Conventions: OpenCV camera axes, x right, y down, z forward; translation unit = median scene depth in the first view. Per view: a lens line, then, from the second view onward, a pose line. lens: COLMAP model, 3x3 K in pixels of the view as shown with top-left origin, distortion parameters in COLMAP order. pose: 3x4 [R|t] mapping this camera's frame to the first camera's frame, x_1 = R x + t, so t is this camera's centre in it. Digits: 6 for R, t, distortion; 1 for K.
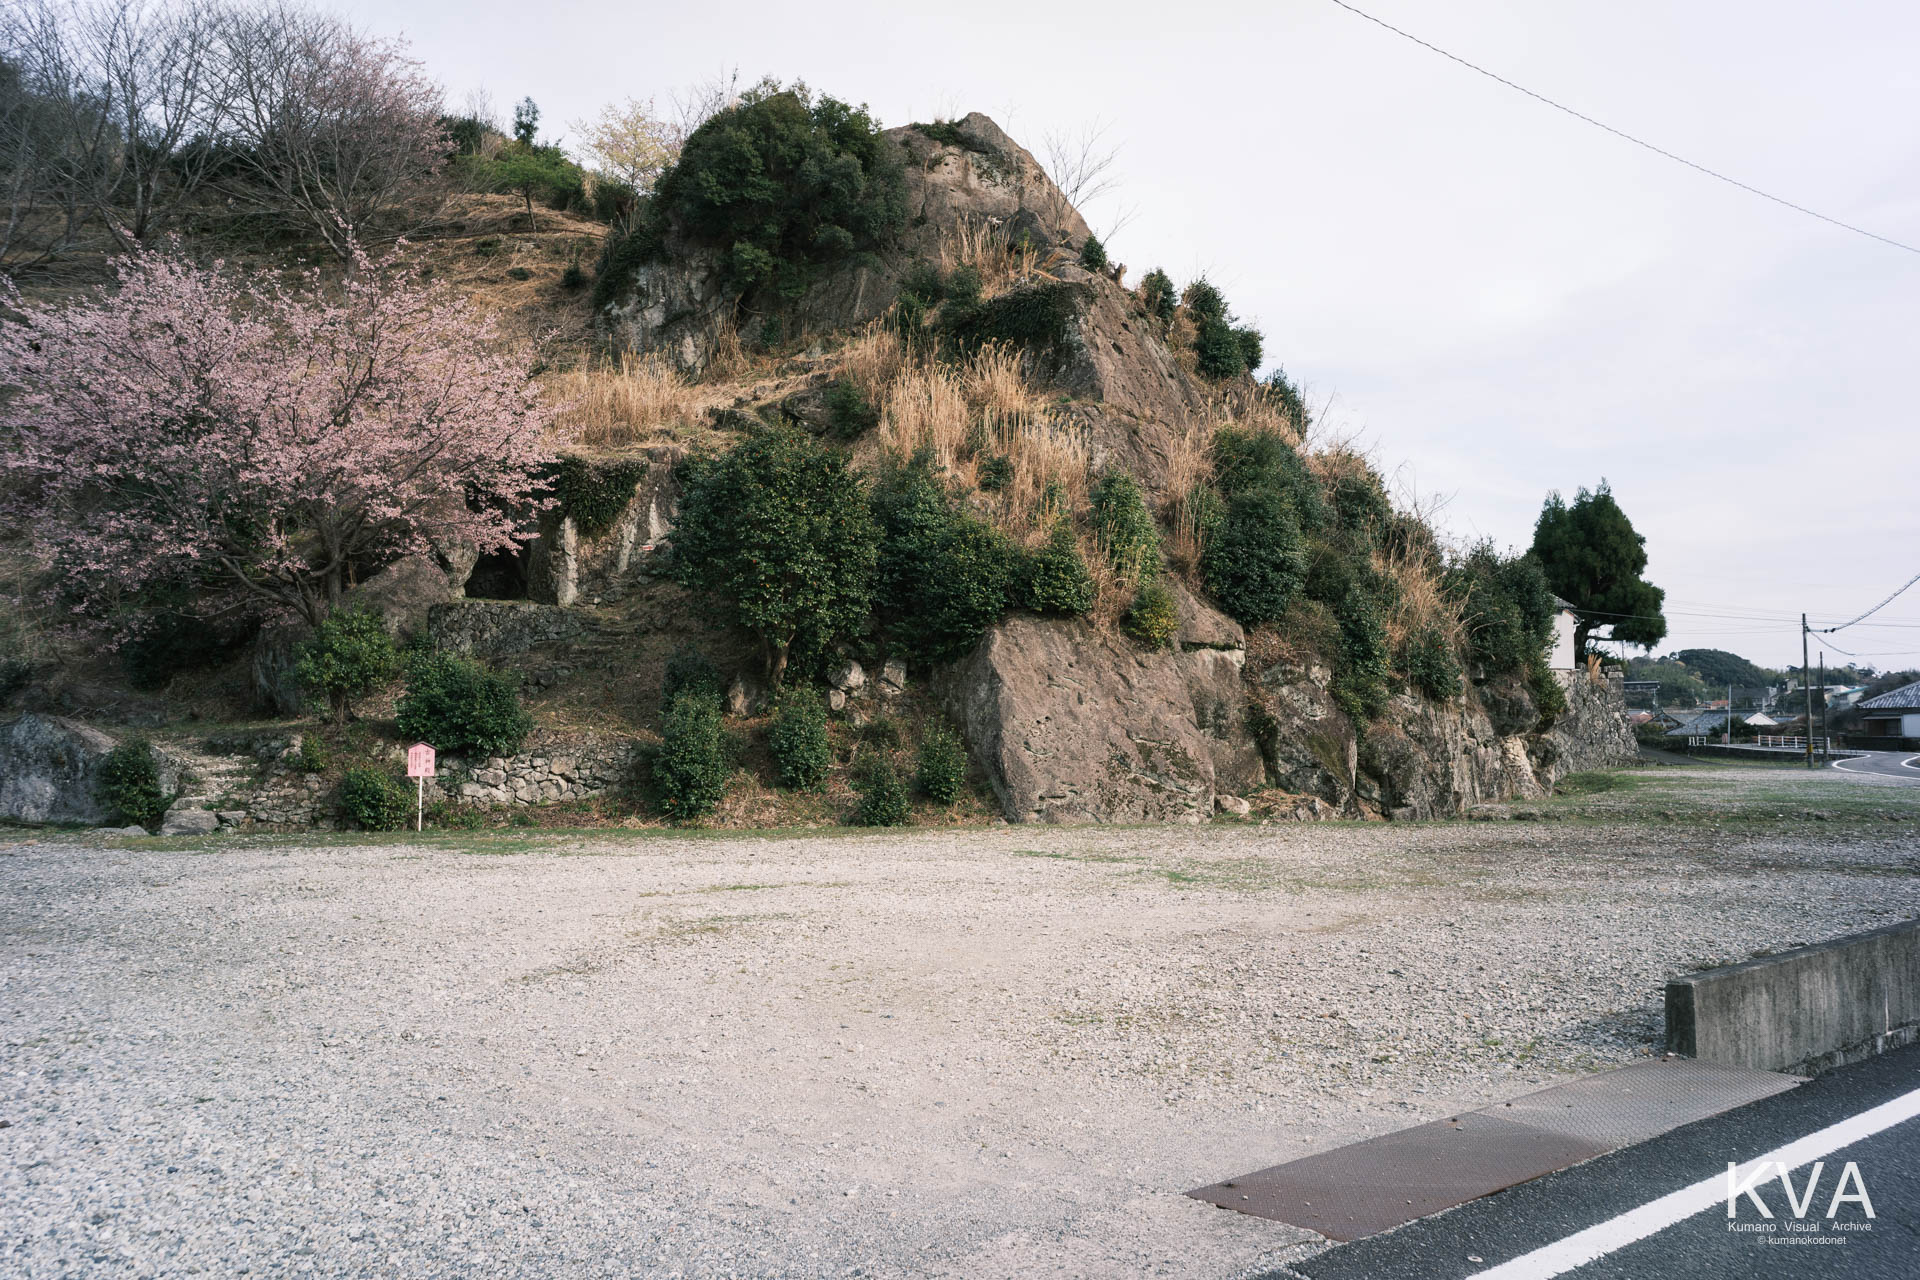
lens RADIAL K [[1551.0, 0, 962.2], [0, 1551.0, 620.1], [0, 0, 1]] dist [-0.020947, -0.002667]
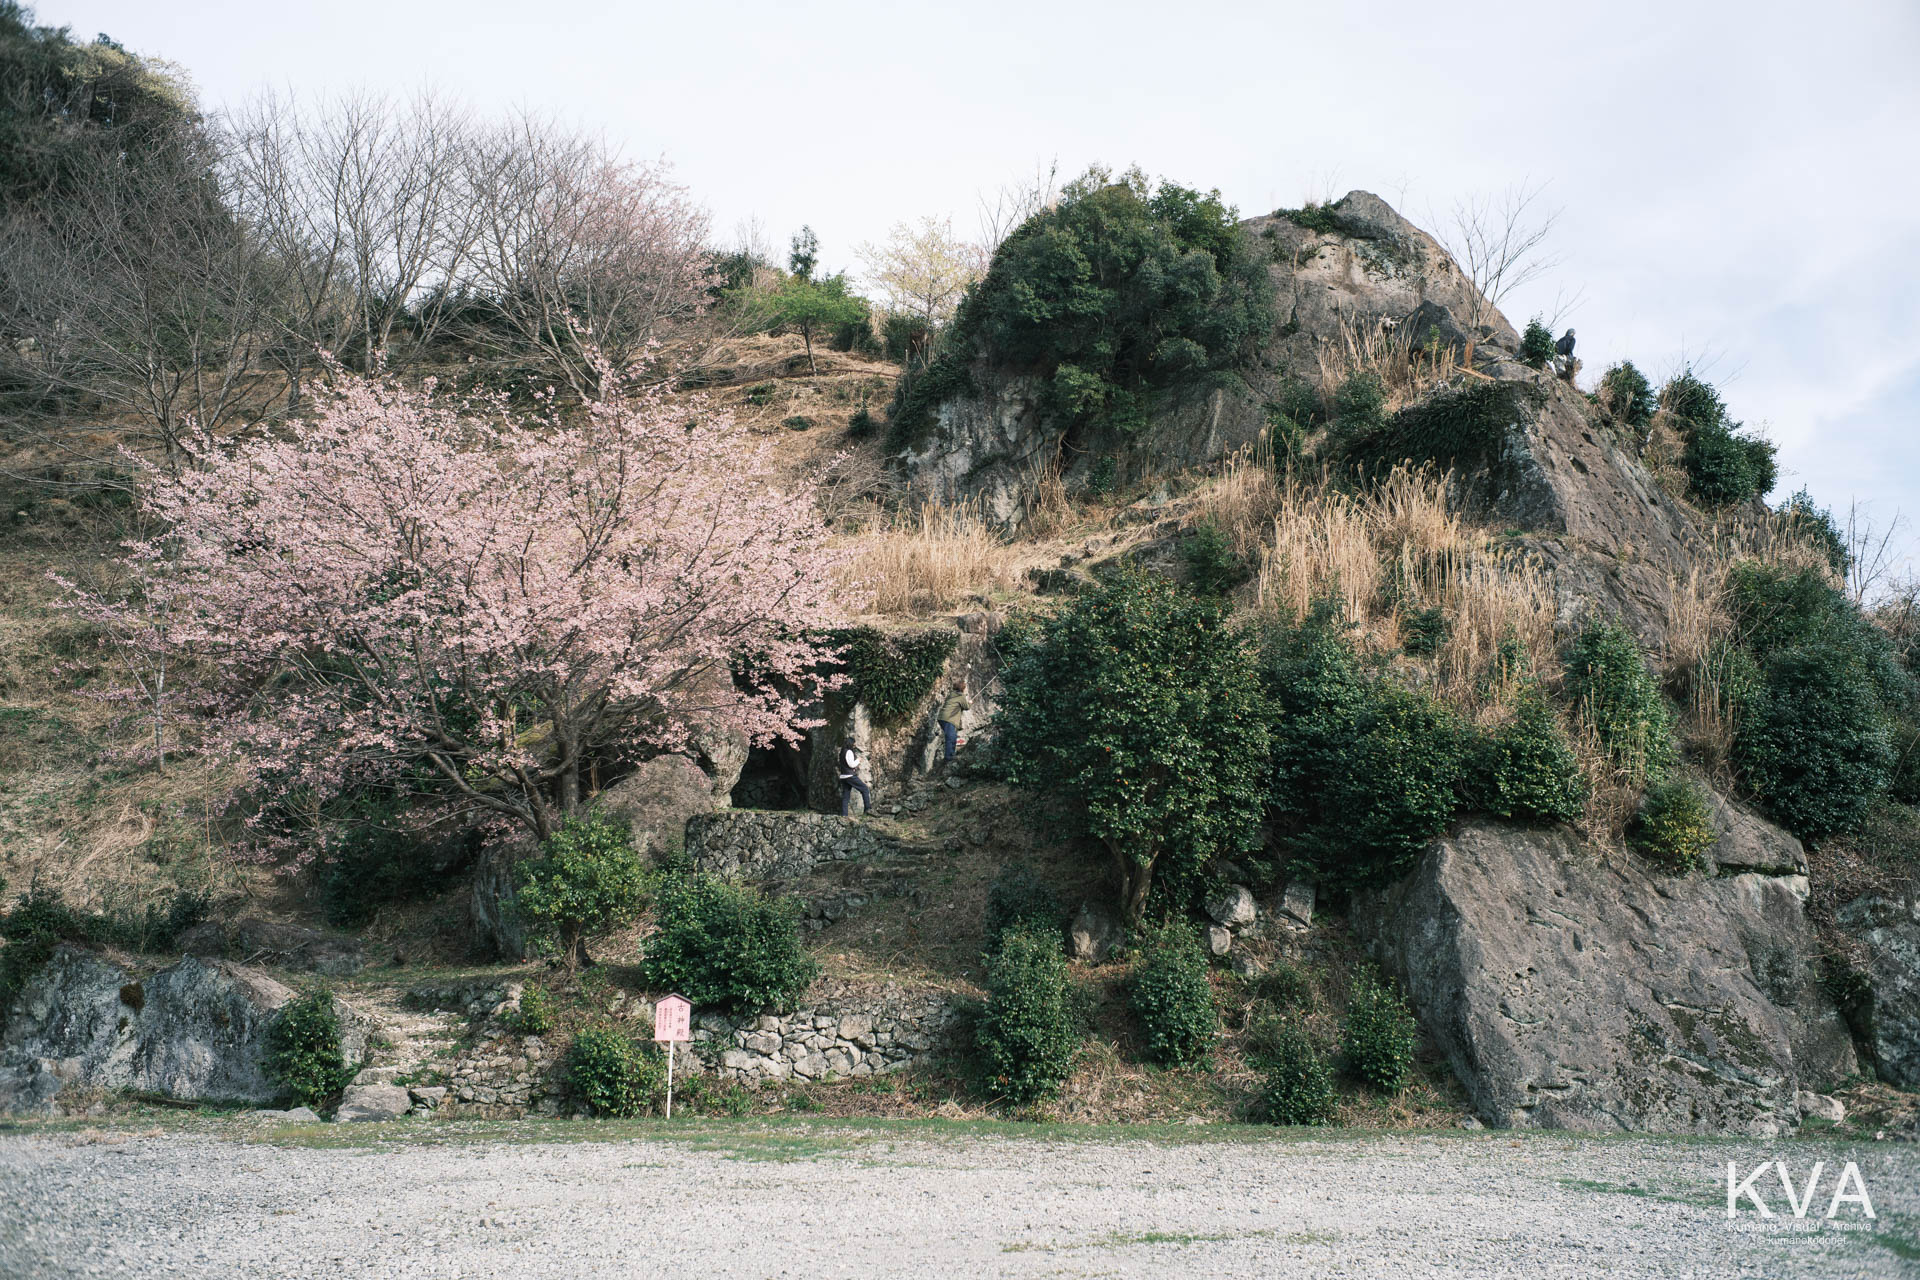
lens RADIAL K [[1850.6, 0, 964.3], [0, 1850.6, 632.1], [0, 0, 1]] dist [0.111133, -0.108964]
pose [[0.982789, -0.025495, -0.182962, -0.031987], [0.004037, 0.993159, -0.116703, 0.008211], [0.184686, 0.113956, 0.976169, 0.096700]]
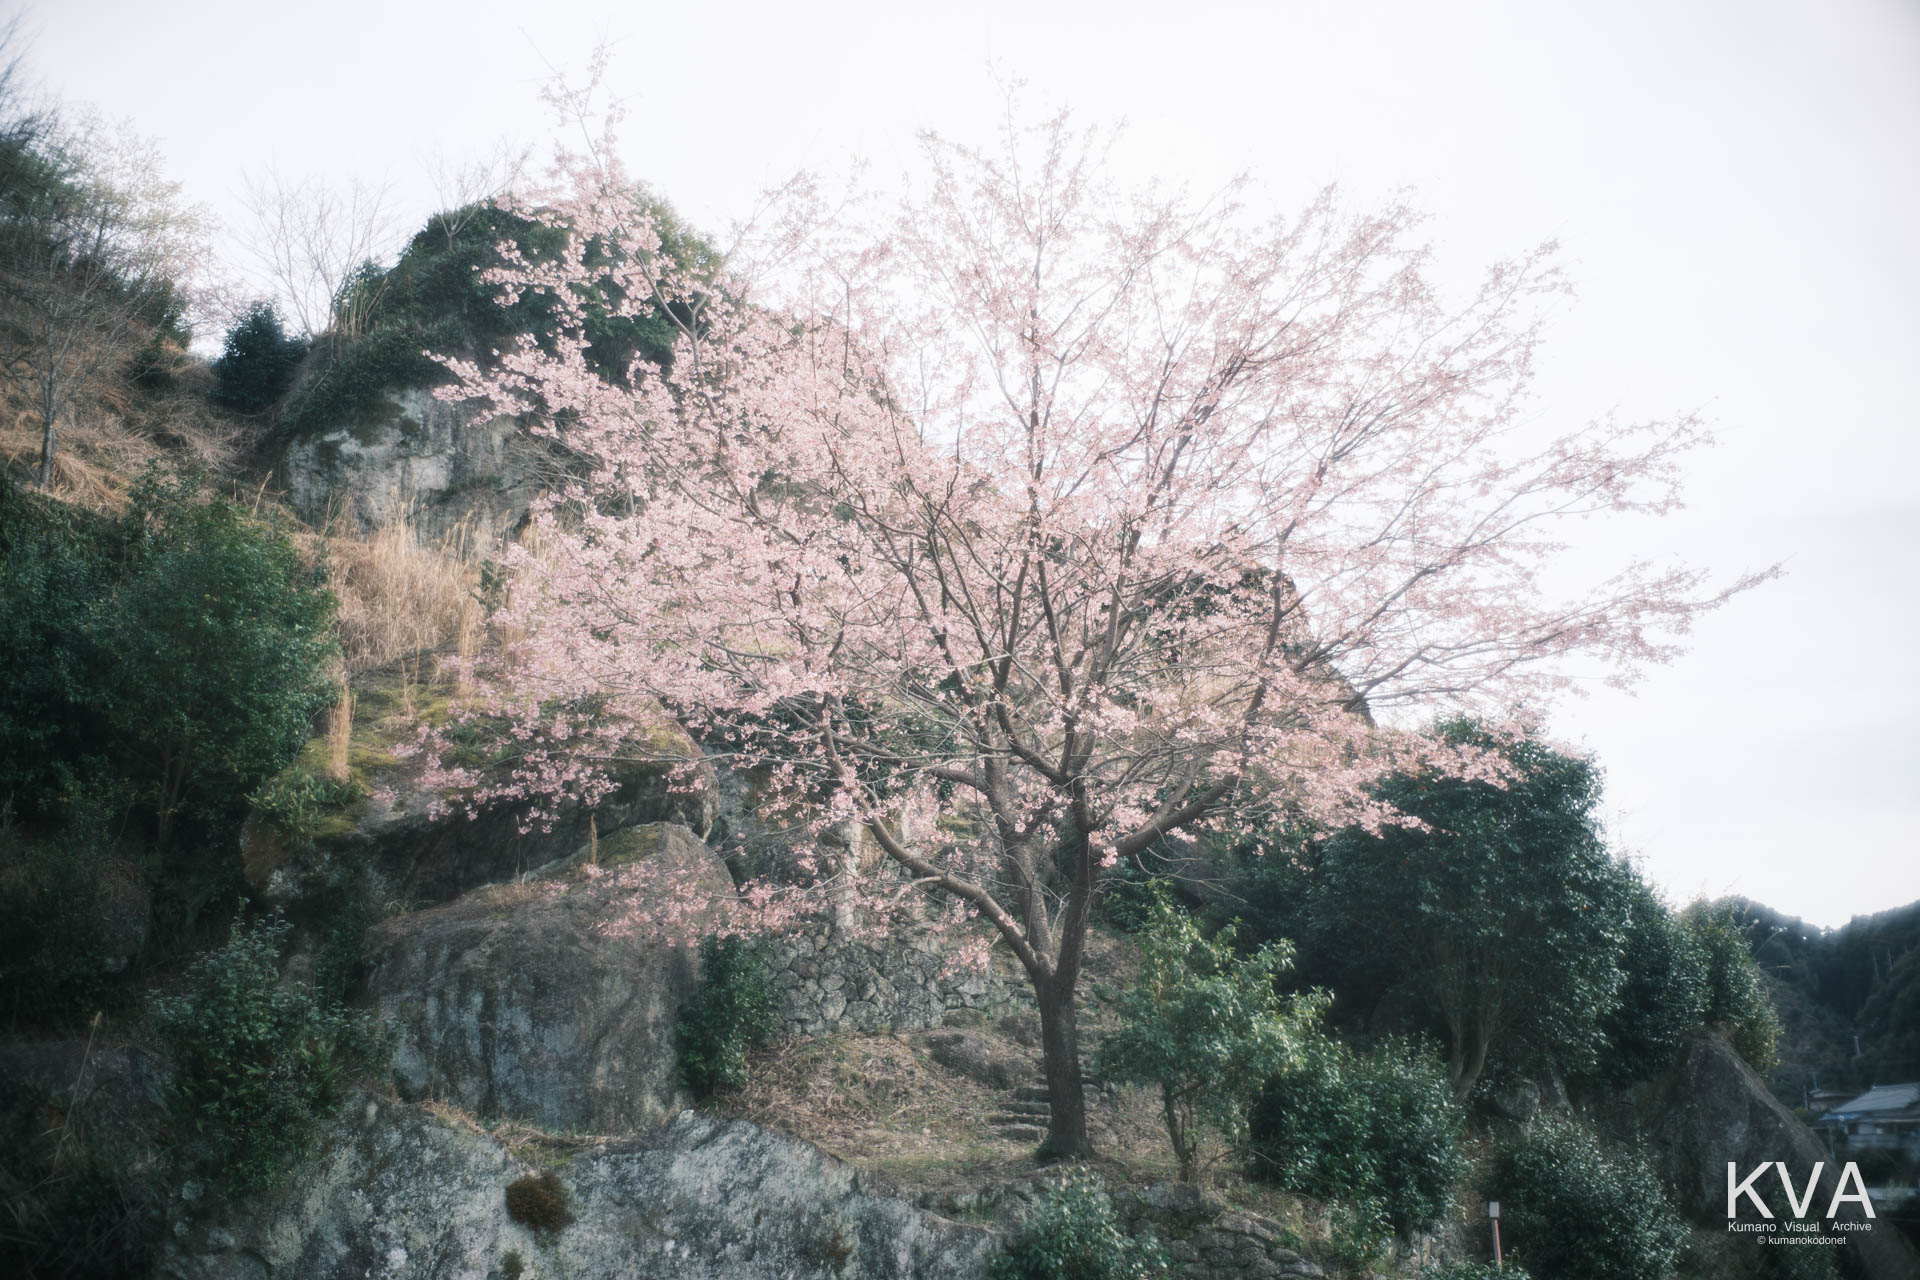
lens RADIAL K [[1850.6, 0, 964.3], [0, 1850.6, 632.1], [0, 0, 1]] dist [0.111133, -0.108964]
pose [[0.770127, 0.192084, 0.608283, -0.724281], [-0.054687, 0.969956, -0.237056, 0.041514], [-0.635542, 0.149298, 0.757493, 0.492251]]
